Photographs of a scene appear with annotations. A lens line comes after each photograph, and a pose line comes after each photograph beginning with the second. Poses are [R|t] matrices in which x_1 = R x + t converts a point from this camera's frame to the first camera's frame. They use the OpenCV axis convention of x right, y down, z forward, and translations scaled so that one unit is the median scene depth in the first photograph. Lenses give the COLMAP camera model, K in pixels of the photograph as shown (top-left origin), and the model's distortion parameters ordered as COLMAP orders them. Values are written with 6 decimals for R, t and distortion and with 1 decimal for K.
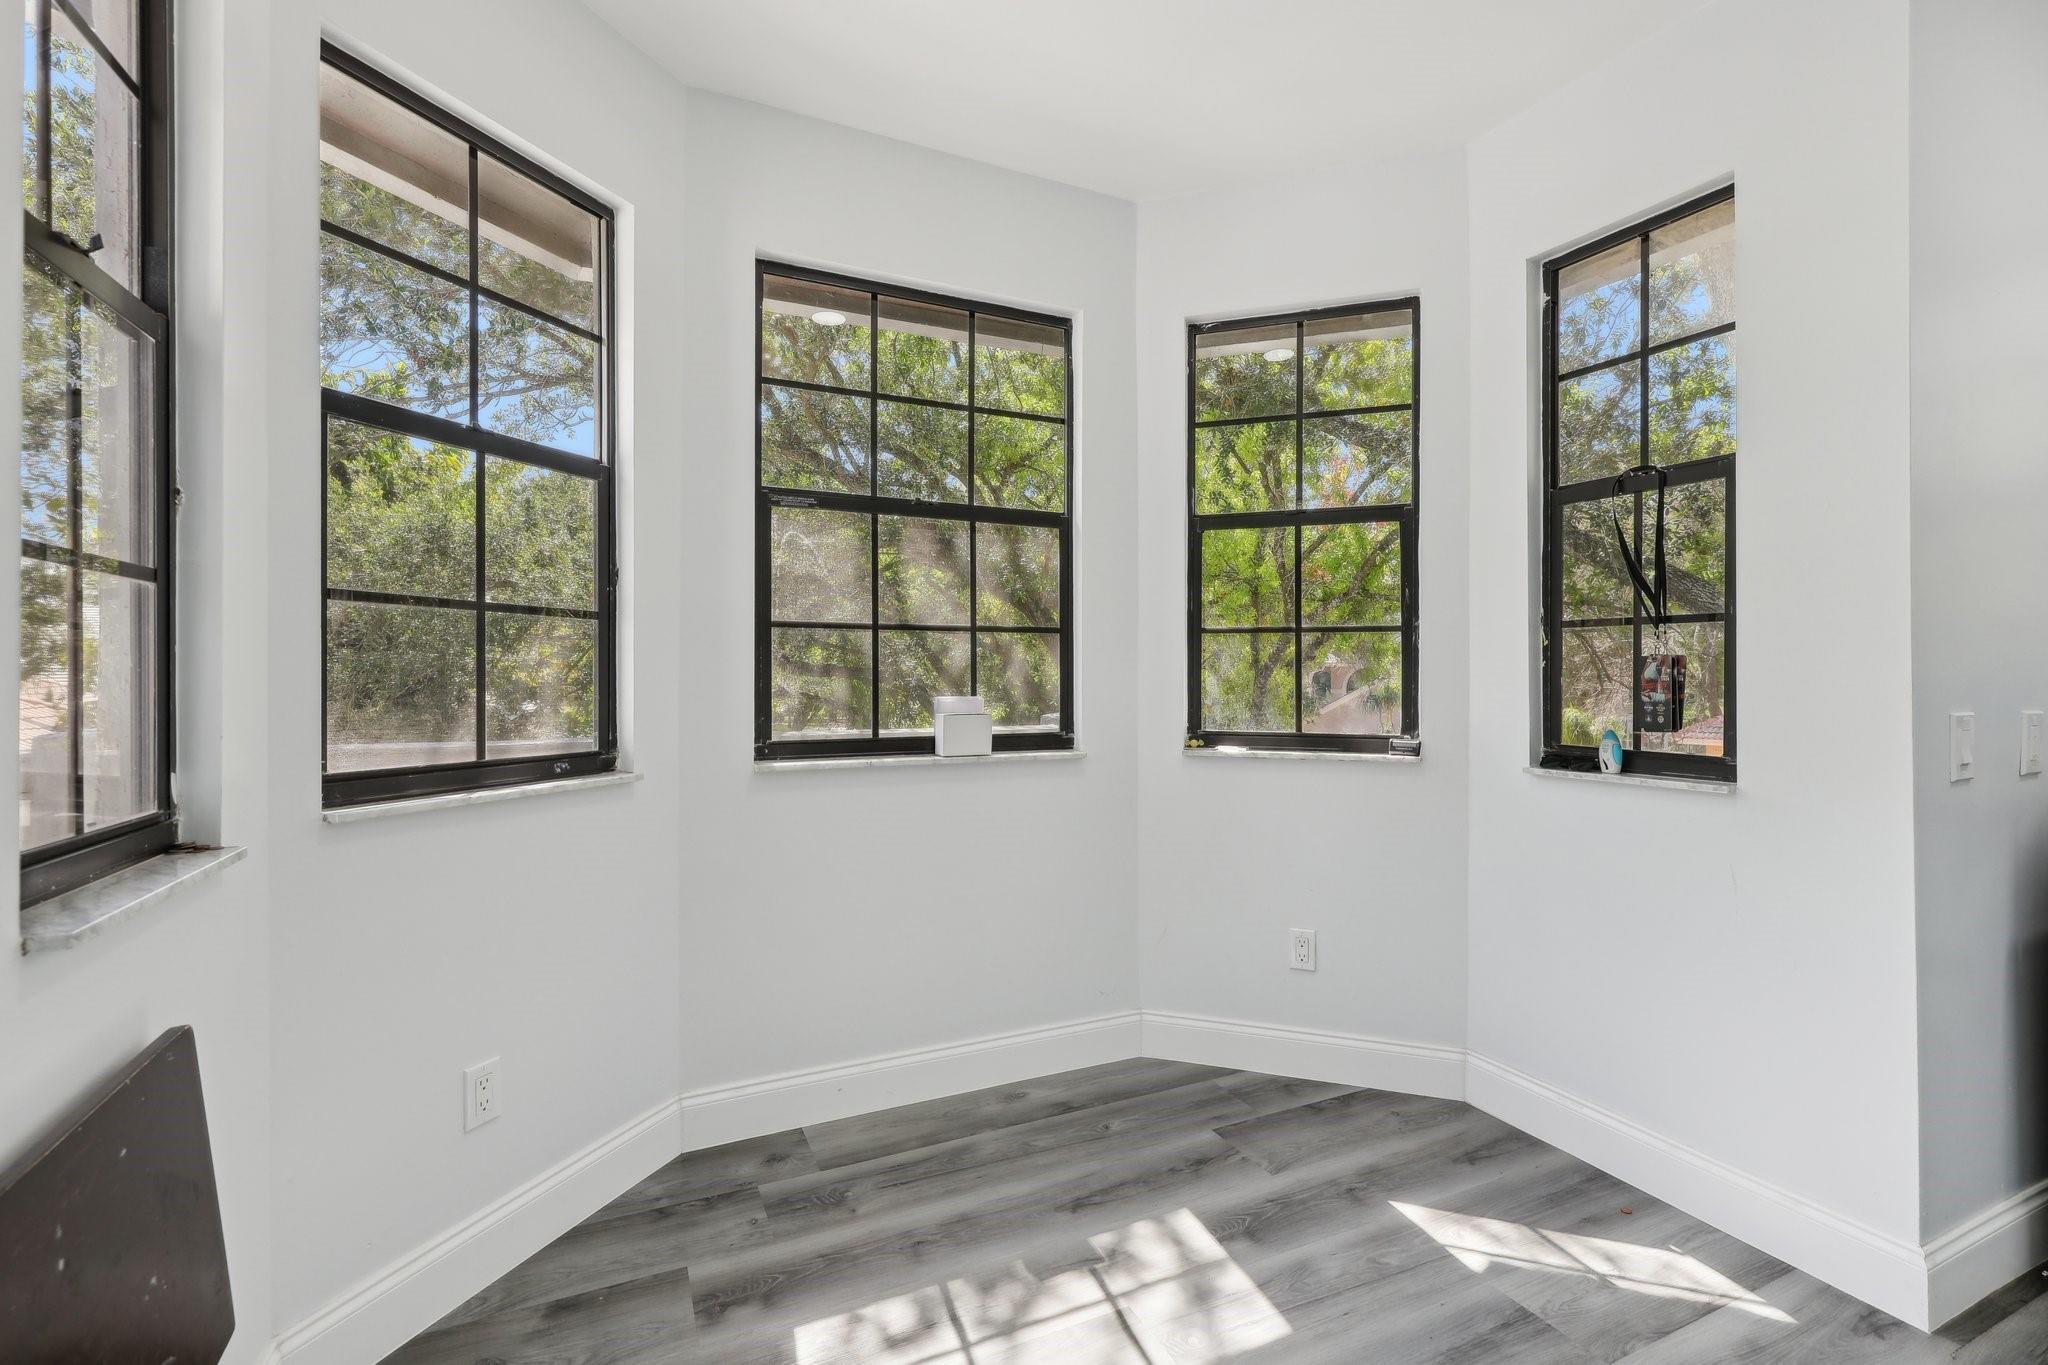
lens RADIAL K [[902.2, 0, 1028.6], [0, 902.2, 684.6], [0, 0, 1]] dist [-0.002839, -0.000289]
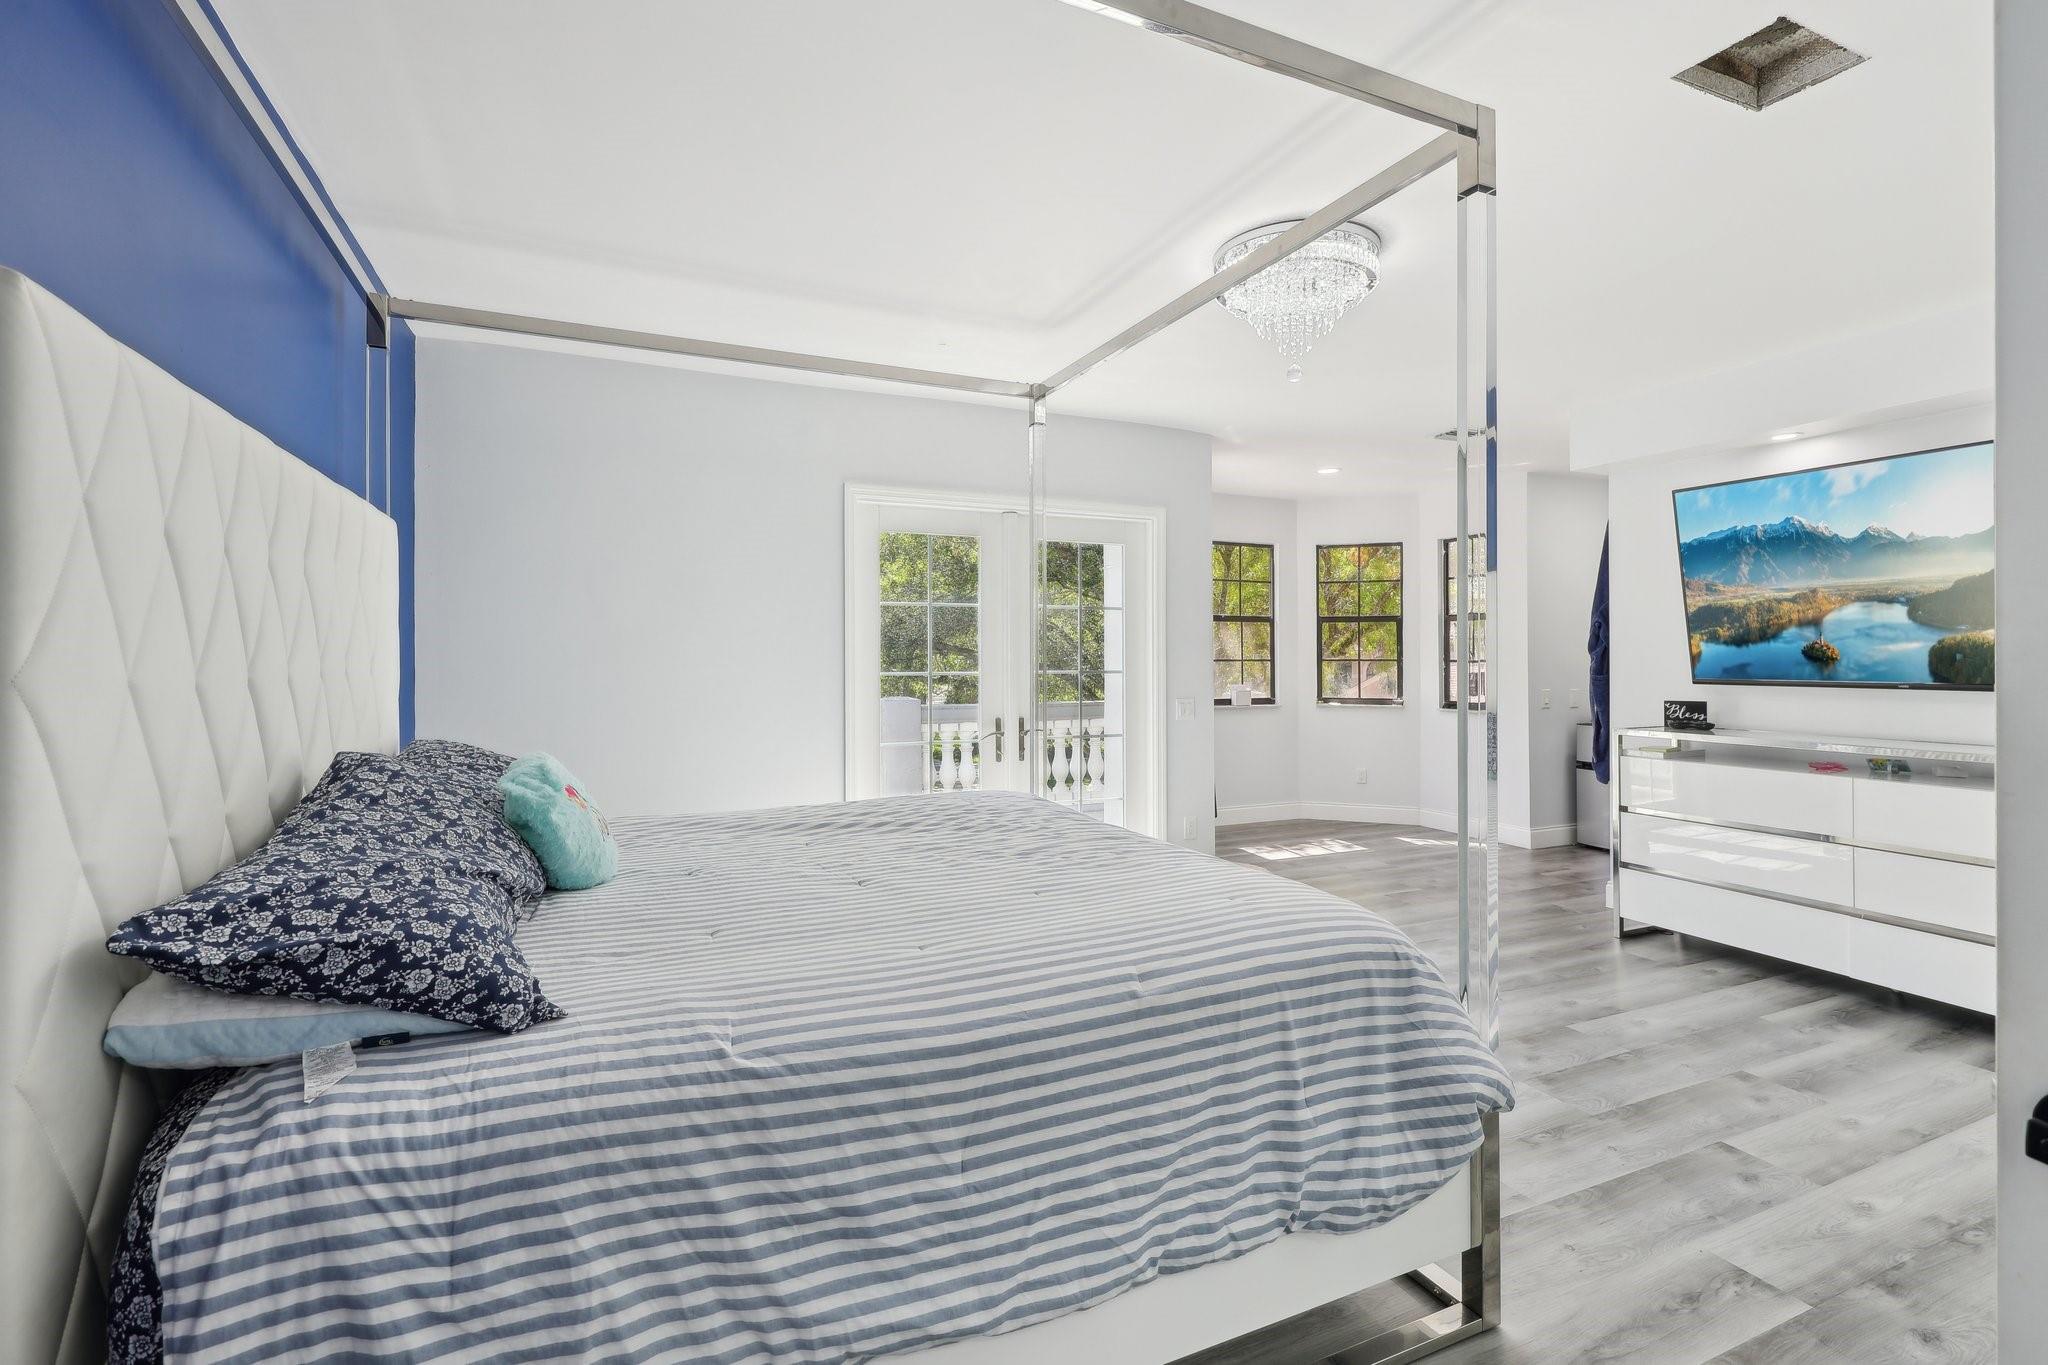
lens RADIAL K [[902.2, 0, 1021.8], [0, 902.2, 665.0], [0, 0, 1]] dist [-0.002839, -0.000289]
pose [[0.999475, -0.003112, -0.032251, -0.630933], [0.003186, 0.999992, 0.002232, -0.054594], [0.032244, -0.002334, 0.999477, -1.756188]]
